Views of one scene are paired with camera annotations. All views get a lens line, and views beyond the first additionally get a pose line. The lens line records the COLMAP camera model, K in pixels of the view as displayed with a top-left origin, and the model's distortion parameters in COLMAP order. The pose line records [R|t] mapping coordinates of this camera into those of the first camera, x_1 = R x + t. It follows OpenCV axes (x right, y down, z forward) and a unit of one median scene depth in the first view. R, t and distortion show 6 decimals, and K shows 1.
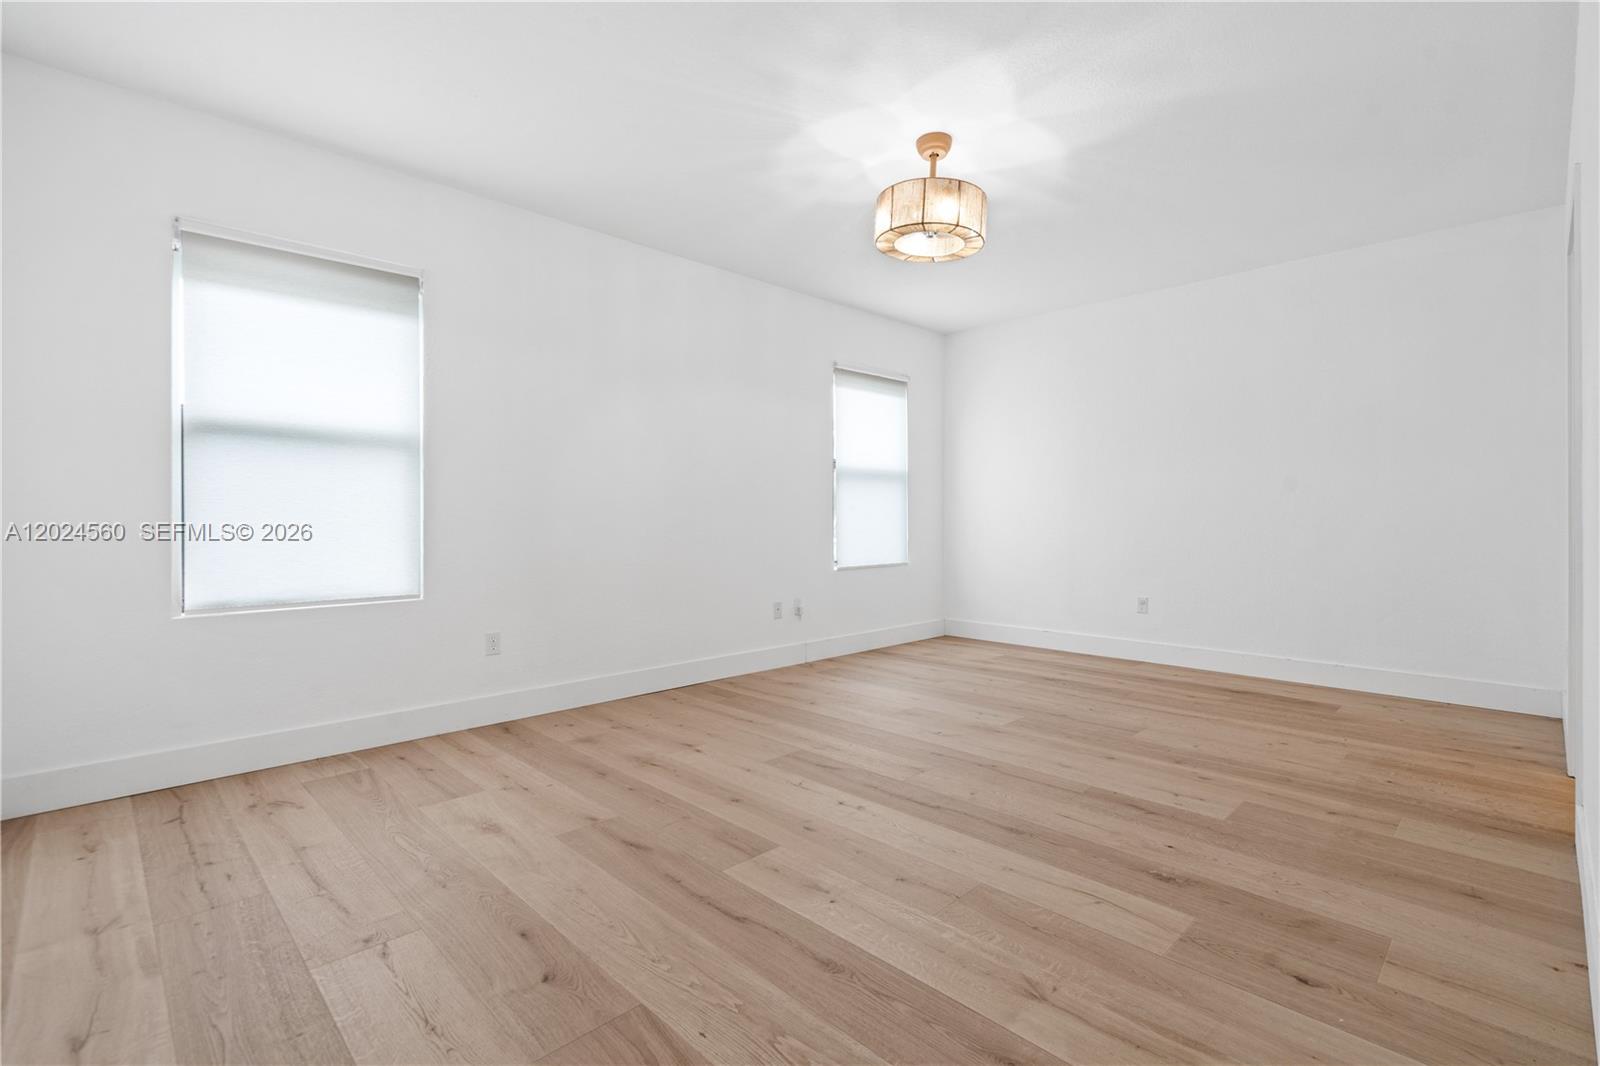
lens RADIAL K [[736.6, 0, 796.3], [0, 736.6, 496.9], [0, 0, 1]] dist [0.001774, 0.001320]
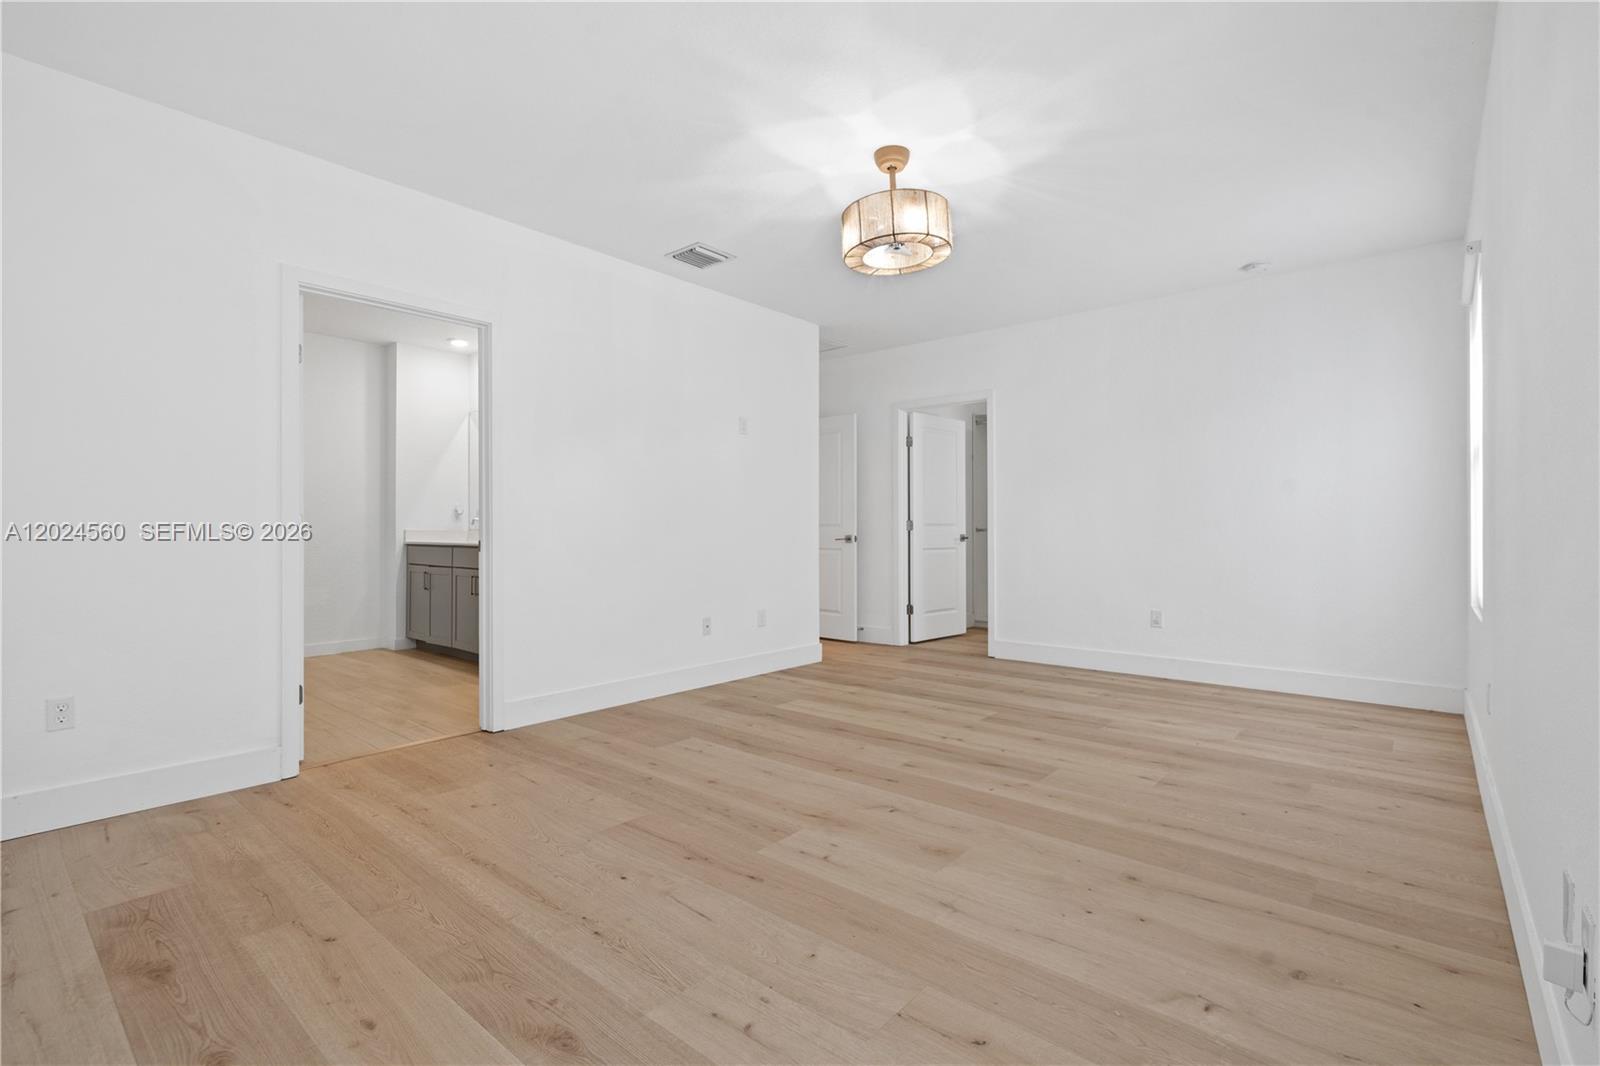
lens RADIAL K [[736.6, 0, 808.3], [0, 736.6, 531.1], [0, 0, 1]] dist [0.001774, 0.001320]
pose [[-0.994735, 0.000223, -0.102477, 0.437172], [0.002988, 0.999635, -0.026832, 0.063035], [0.102434, -0.026997, -0.994373, 2.142163]]
